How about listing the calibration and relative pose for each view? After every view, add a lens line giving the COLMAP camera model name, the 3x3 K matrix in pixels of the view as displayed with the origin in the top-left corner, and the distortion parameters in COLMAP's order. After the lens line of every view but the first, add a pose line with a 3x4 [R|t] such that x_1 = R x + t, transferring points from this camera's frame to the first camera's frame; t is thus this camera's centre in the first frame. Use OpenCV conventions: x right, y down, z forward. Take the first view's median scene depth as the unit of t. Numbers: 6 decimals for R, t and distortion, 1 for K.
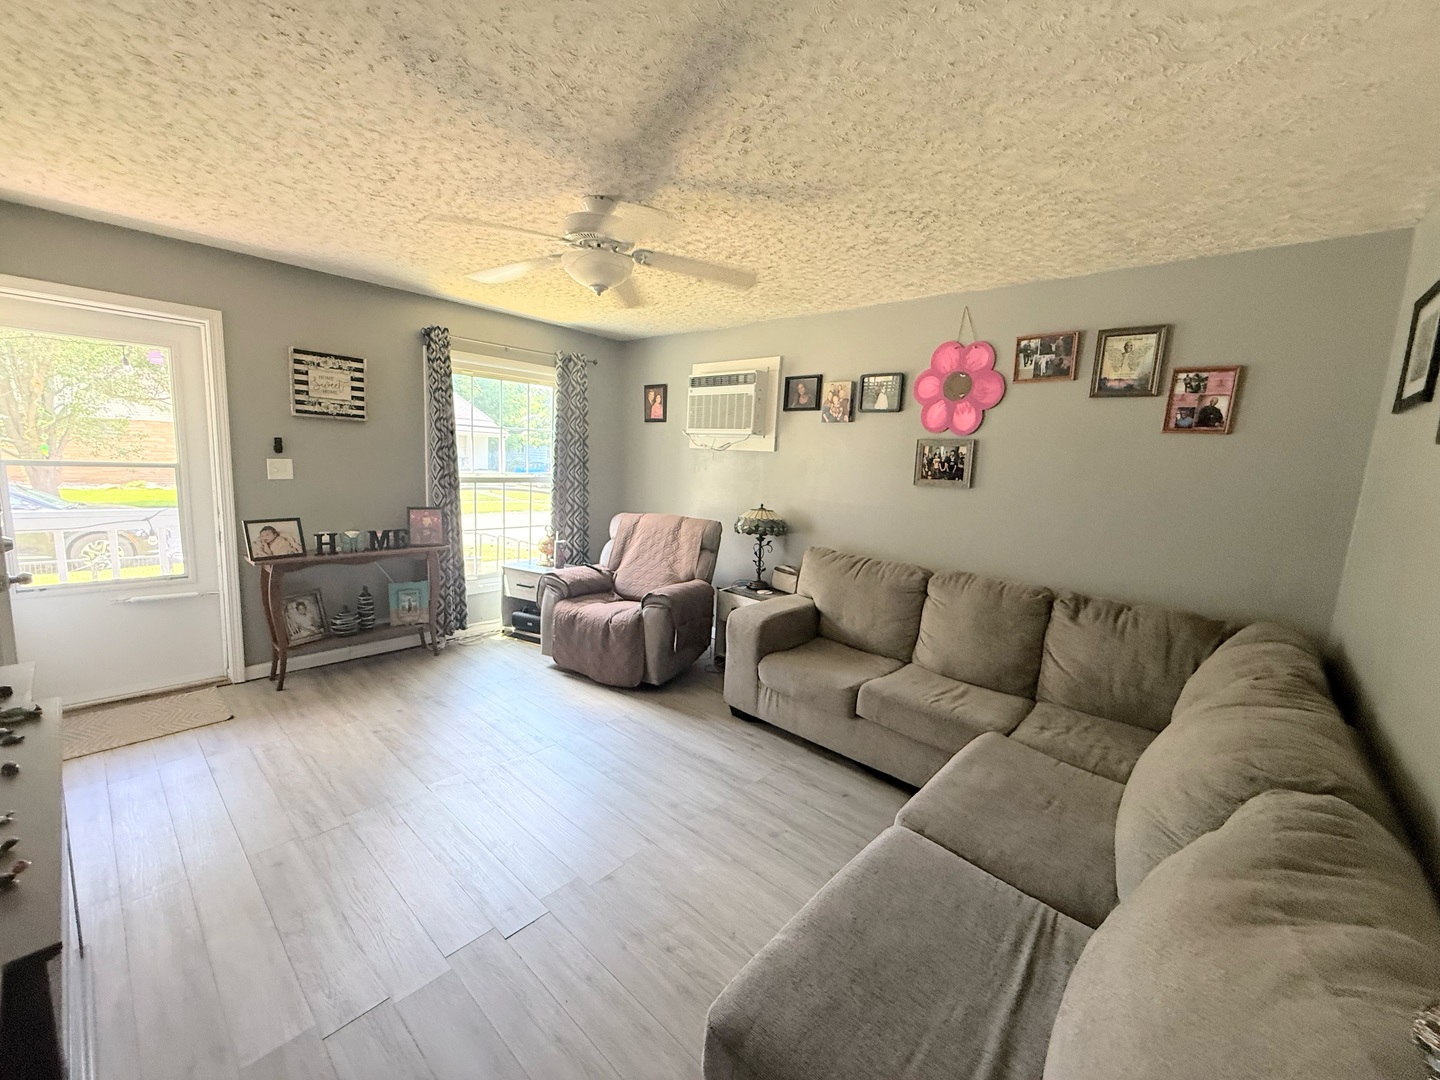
lens RADIAL K [[578.4, 0, 718.5], [0, 578.4, 537.6], [0, 0, 1]] dist [-0.001012, -0.000282]
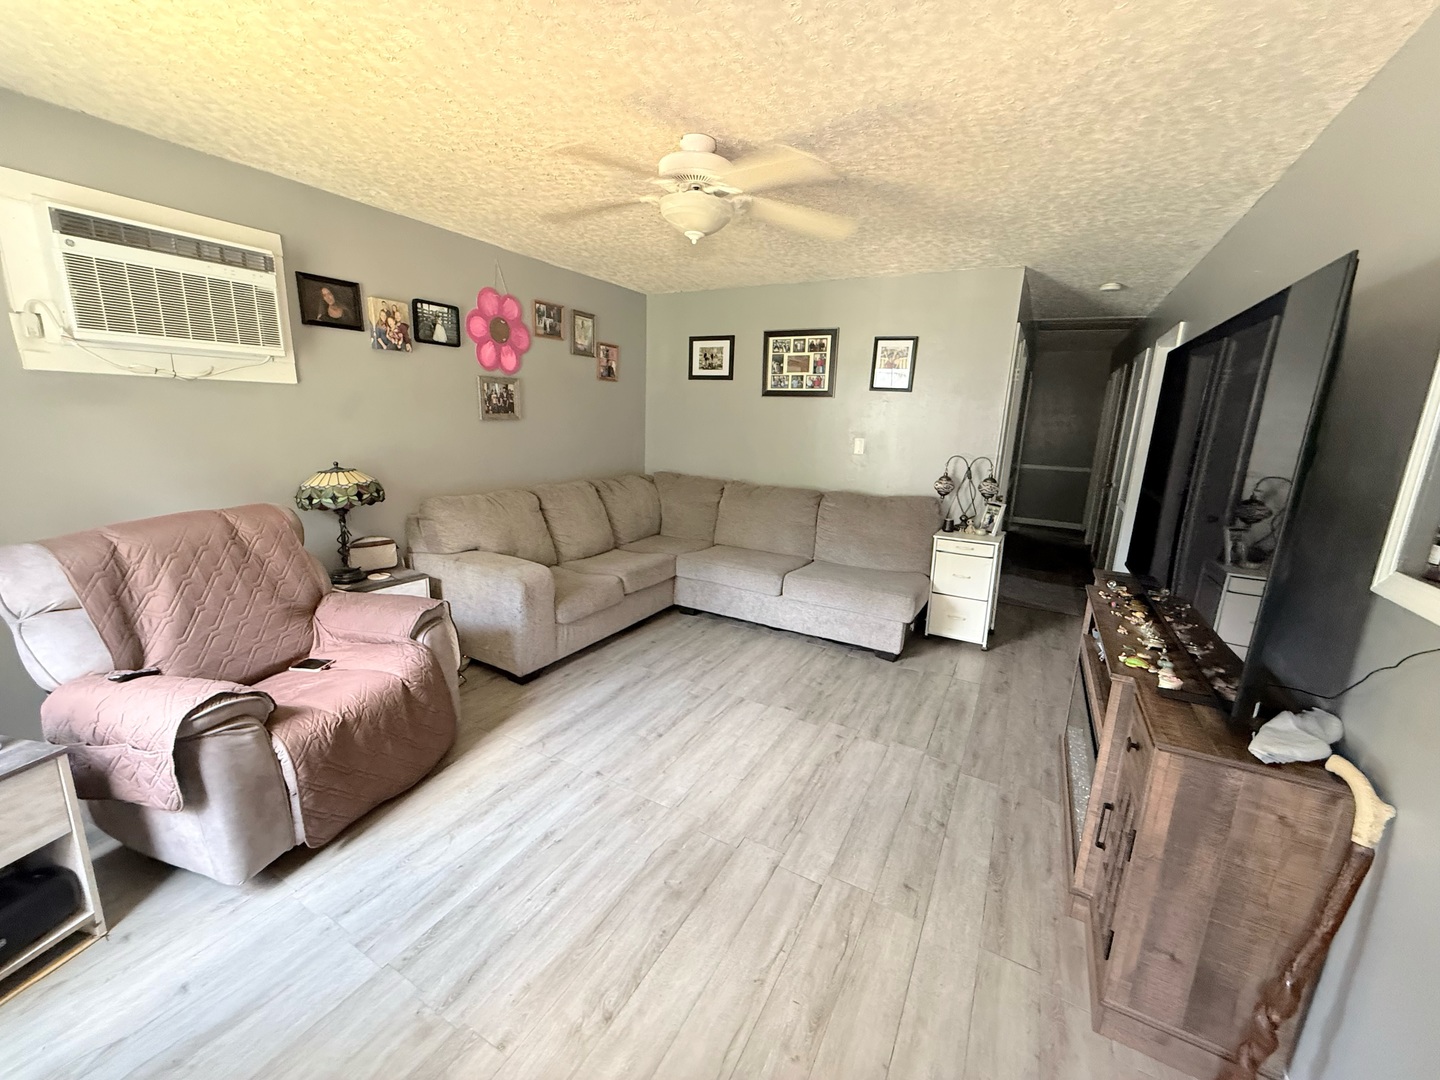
lens RADIAL K [[578.4, 0, 717.4], [0, 578.4, 542.7], [0, 0, 1]] dist [-0.001012, -0.000282]
pose [[-0.217613, -0.263646, 0.939753, -0.856326], [0.100857, 0.951599, 0.290324, -0.146842], [-0.970810, 0.157959, -0.180489, 0.835230]]
